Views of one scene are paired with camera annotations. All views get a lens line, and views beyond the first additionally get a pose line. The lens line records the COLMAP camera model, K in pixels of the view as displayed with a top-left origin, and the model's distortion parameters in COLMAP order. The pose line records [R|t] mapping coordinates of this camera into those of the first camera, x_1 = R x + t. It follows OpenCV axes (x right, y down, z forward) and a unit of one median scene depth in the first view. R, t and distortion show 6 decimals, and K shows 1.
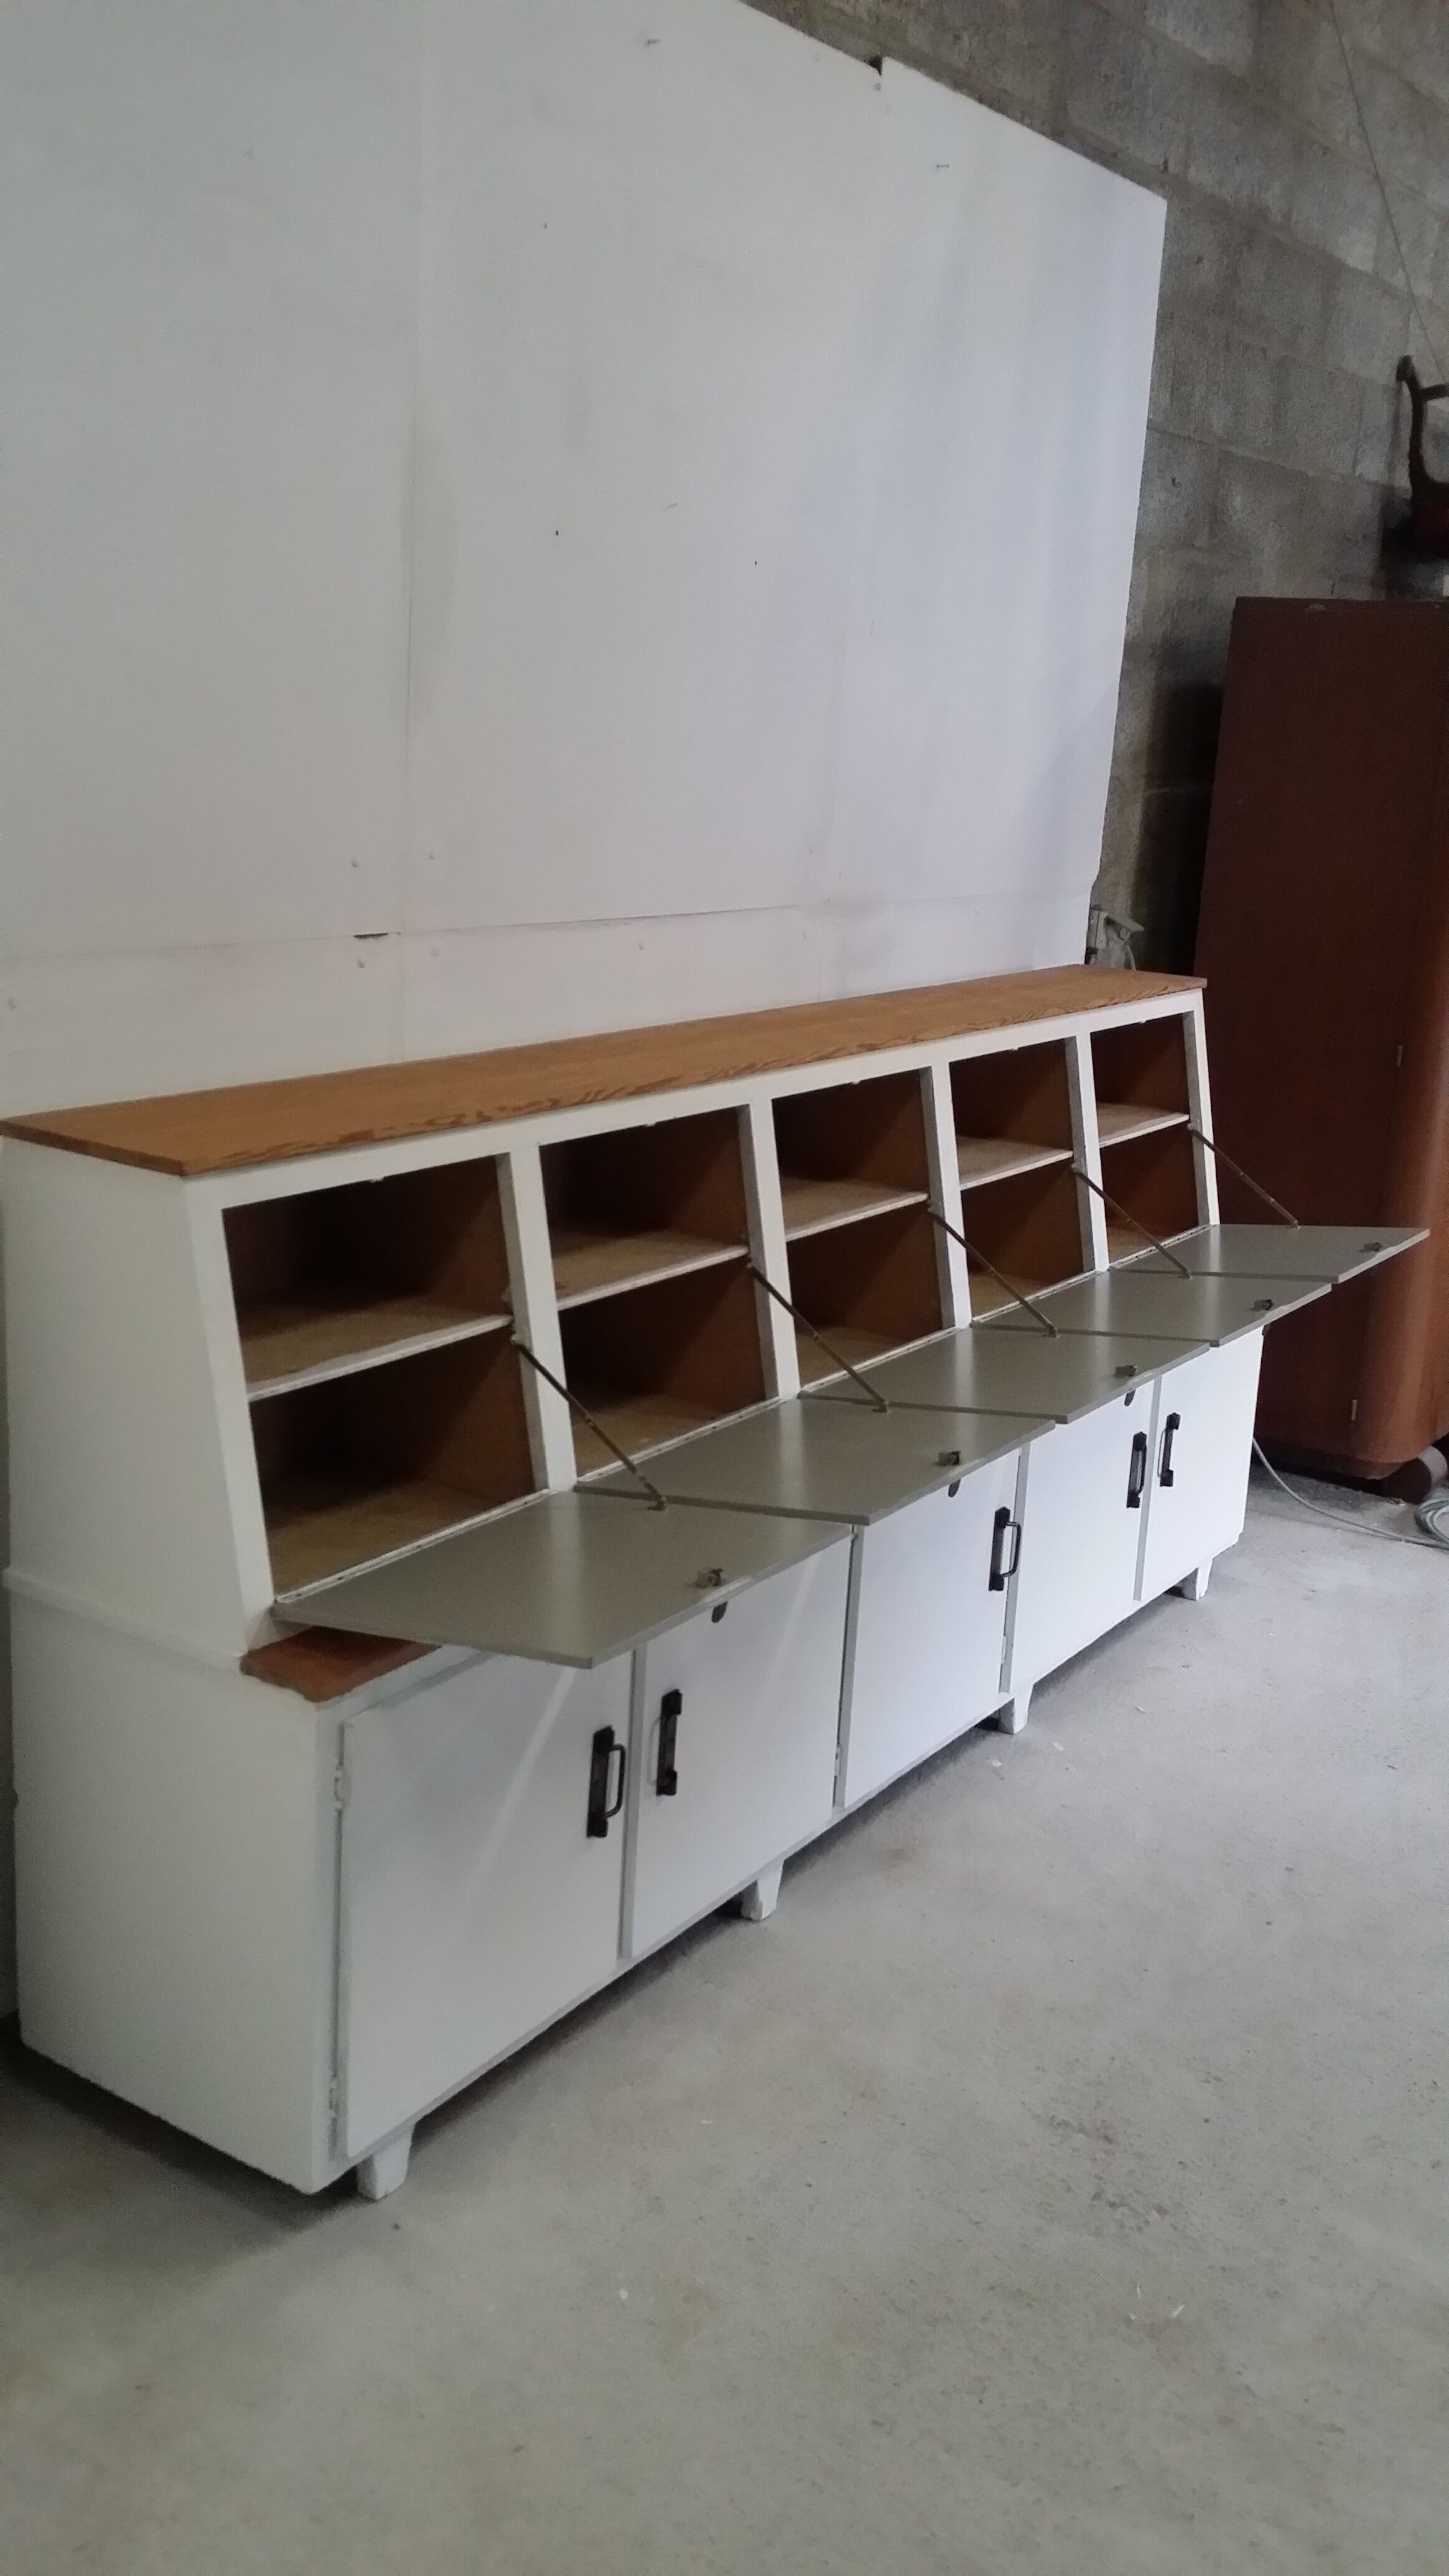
lens RADIAL K [[2253.3, 0, 724.5], [0, 2253.3, 1288.0], [0, 0, 1]] dist [0.067163, -0.000691]
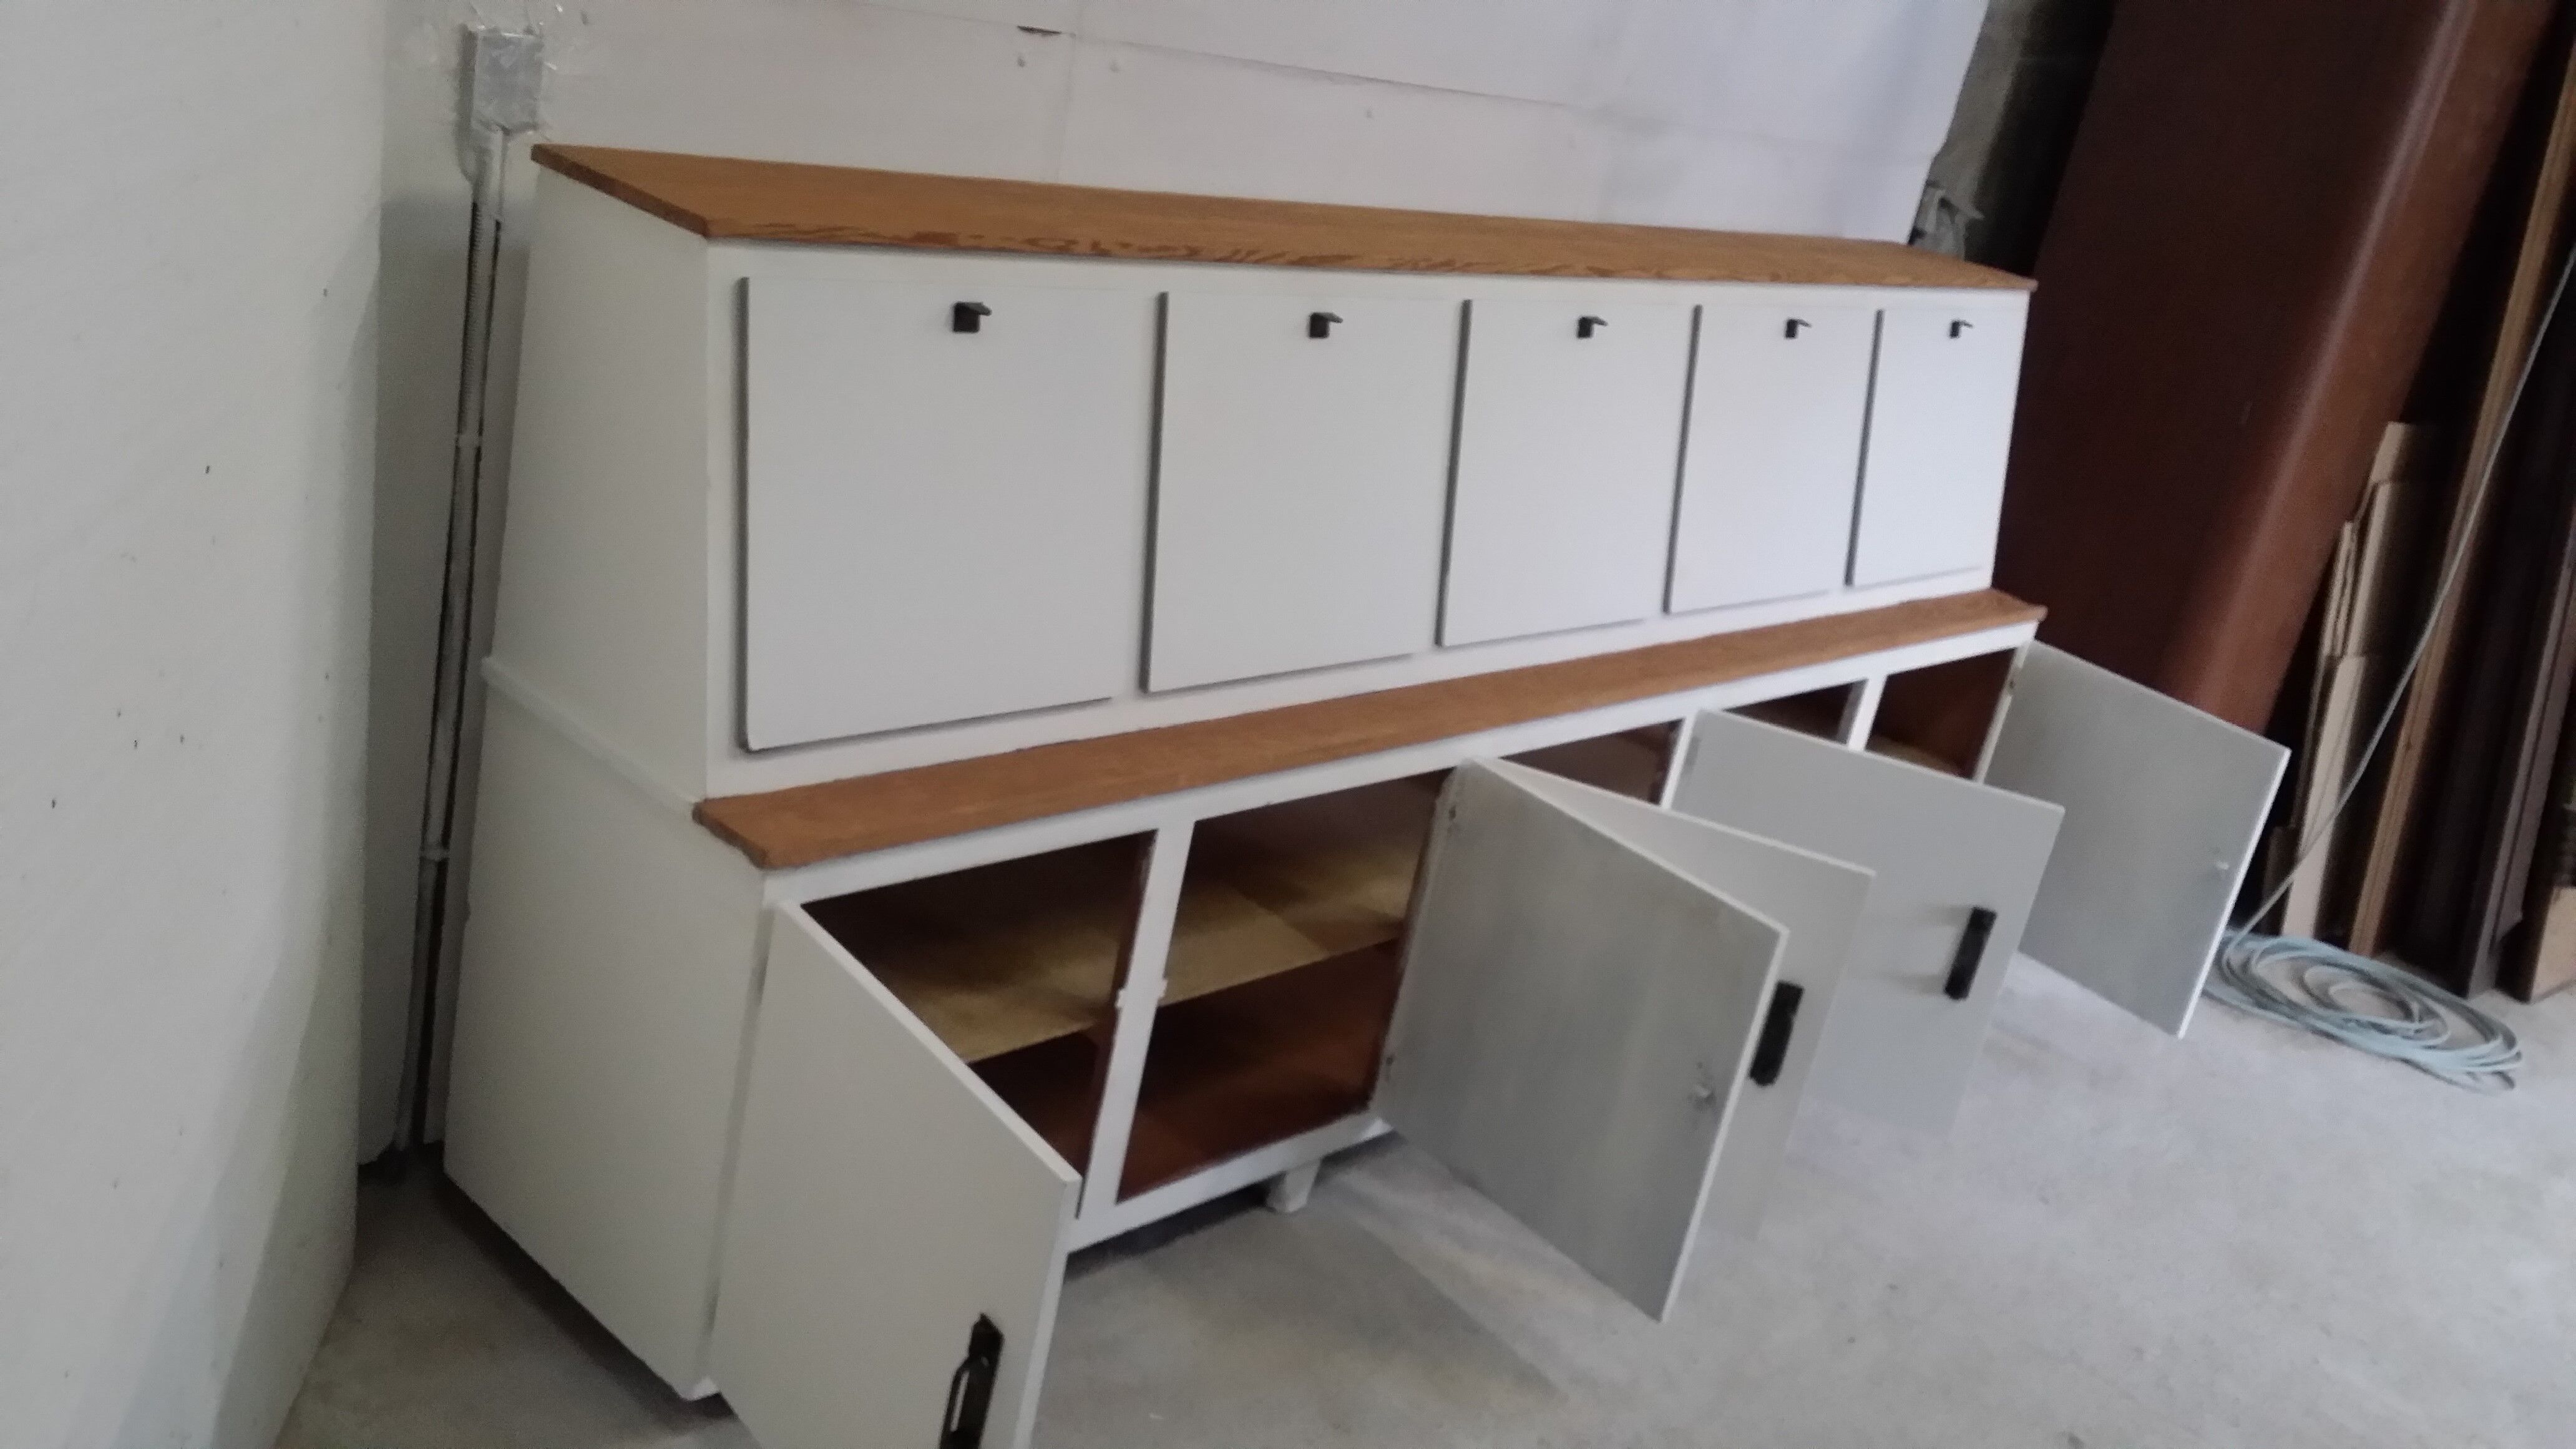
lens RADIAL K [[2295.4, 0, 1288.0], [0, 2295.4, 724.5], [0, 0, 1]] dist [0.119125, -0.242252]
pose [[0.976780, 0.192878, -0.093268, 0.058397], [-0.185531, 0.979213, 0.081978, 0.011619], [0.107140, -0.062770, 0.992260, 0.091793]]
